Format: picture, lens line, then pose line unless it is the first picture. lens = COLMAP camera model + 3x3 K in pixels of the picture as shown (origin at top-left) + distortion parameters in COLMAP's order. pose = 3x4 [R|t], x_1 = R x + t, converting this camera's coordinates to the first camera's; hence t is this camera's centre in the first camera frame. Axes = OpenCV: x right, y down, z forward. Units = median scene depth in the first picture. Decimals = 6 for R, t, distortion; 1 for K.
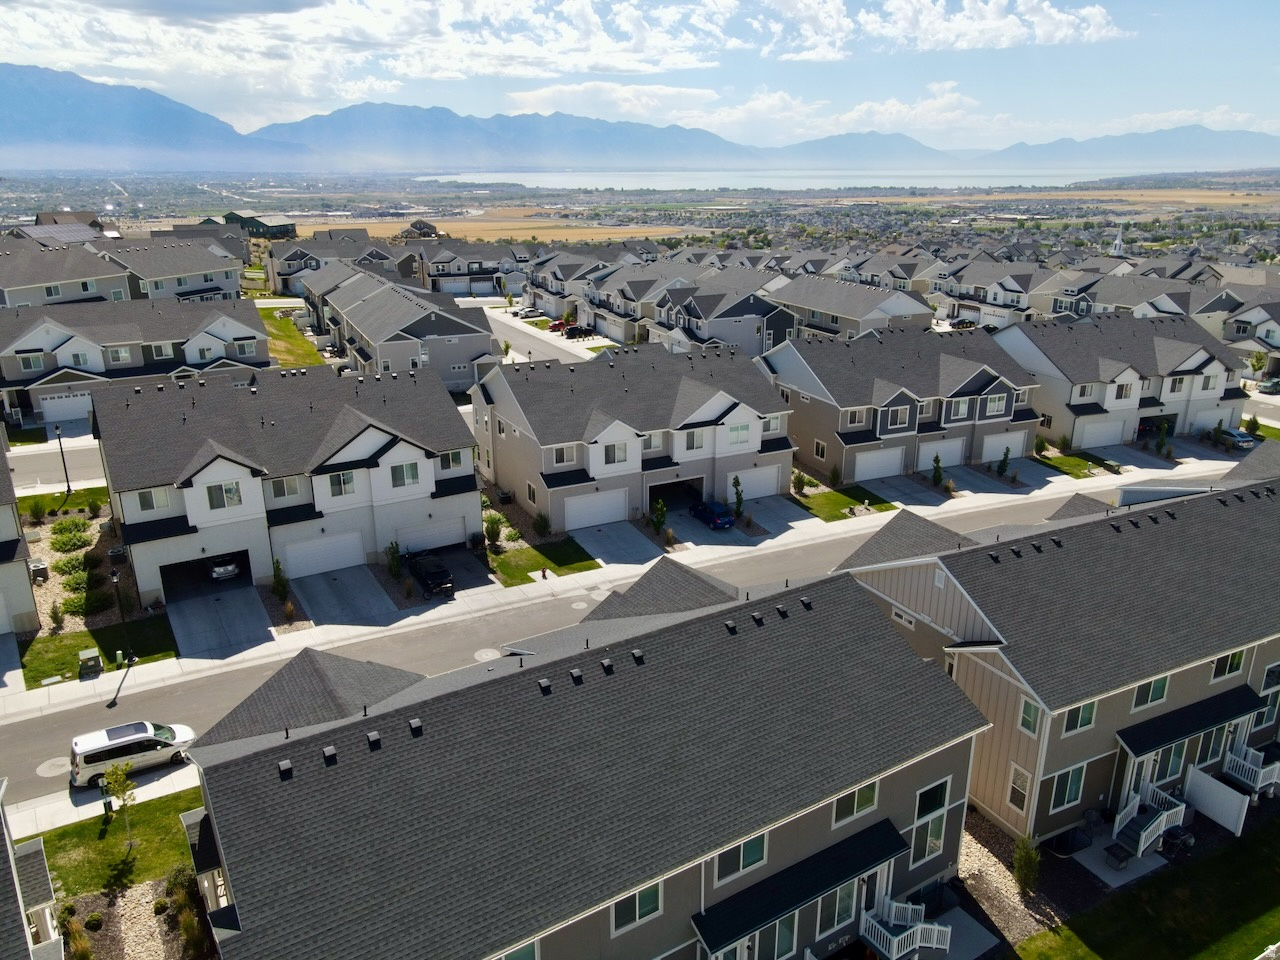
lens RADIAL K [[938.2, 0, 641.3], [0, 938.2, 485.9], [0, 0, 1]] dist [0.008061, 0.010074]
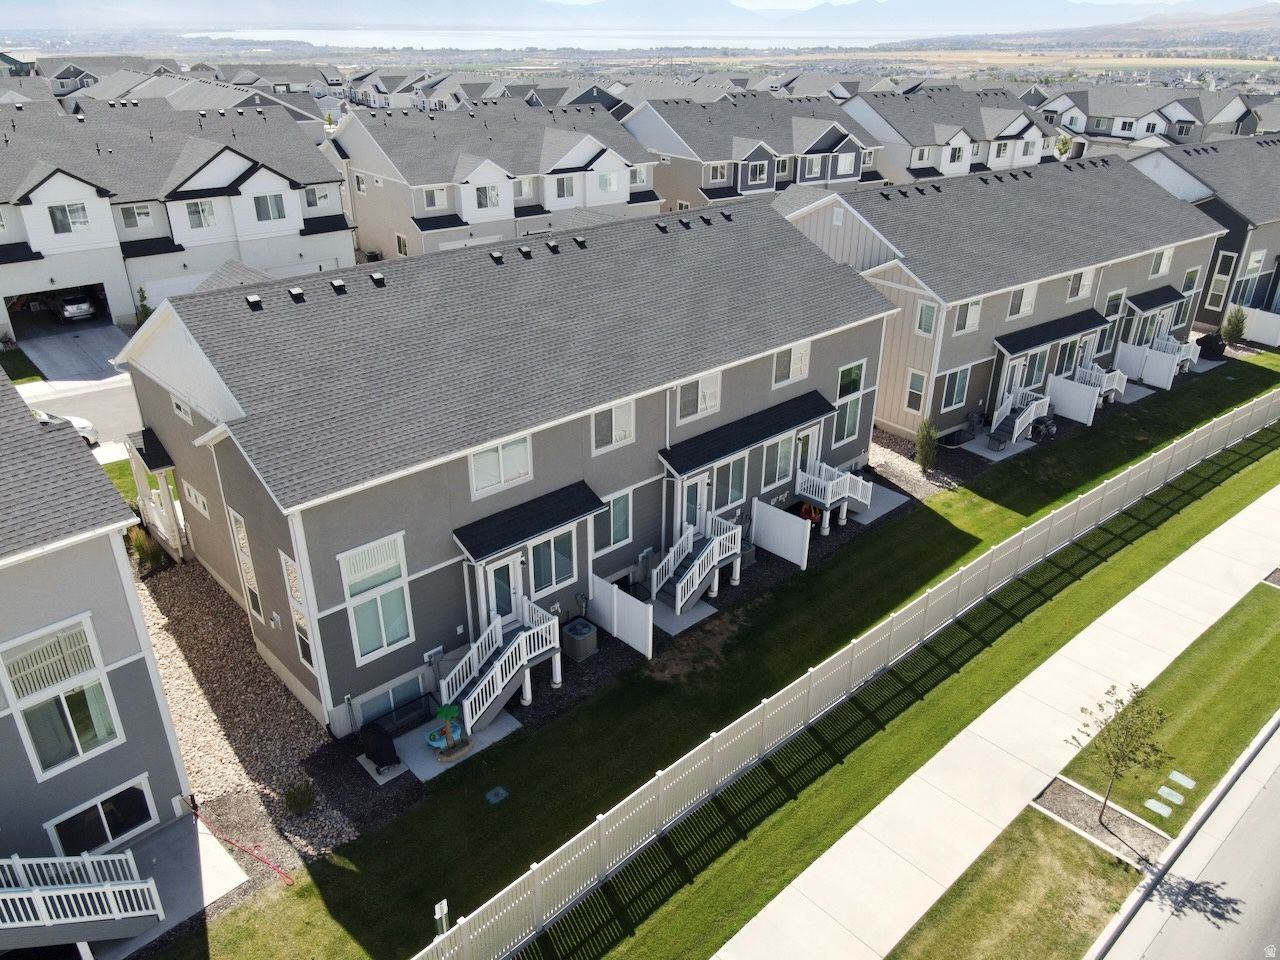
lens RADIAL K [[938.2, 0, 641.3], [0, 938.2, 485.9], [0, 0, 1]] dist [0.008061, 0.010074]
pose [[0.982067, -0.075862, 0.172595, -0.055768], [0.053429, 0.989929, 0.131096, 0.129510], [-0.180802, -0.119524, 0.976230, -0.017925]]
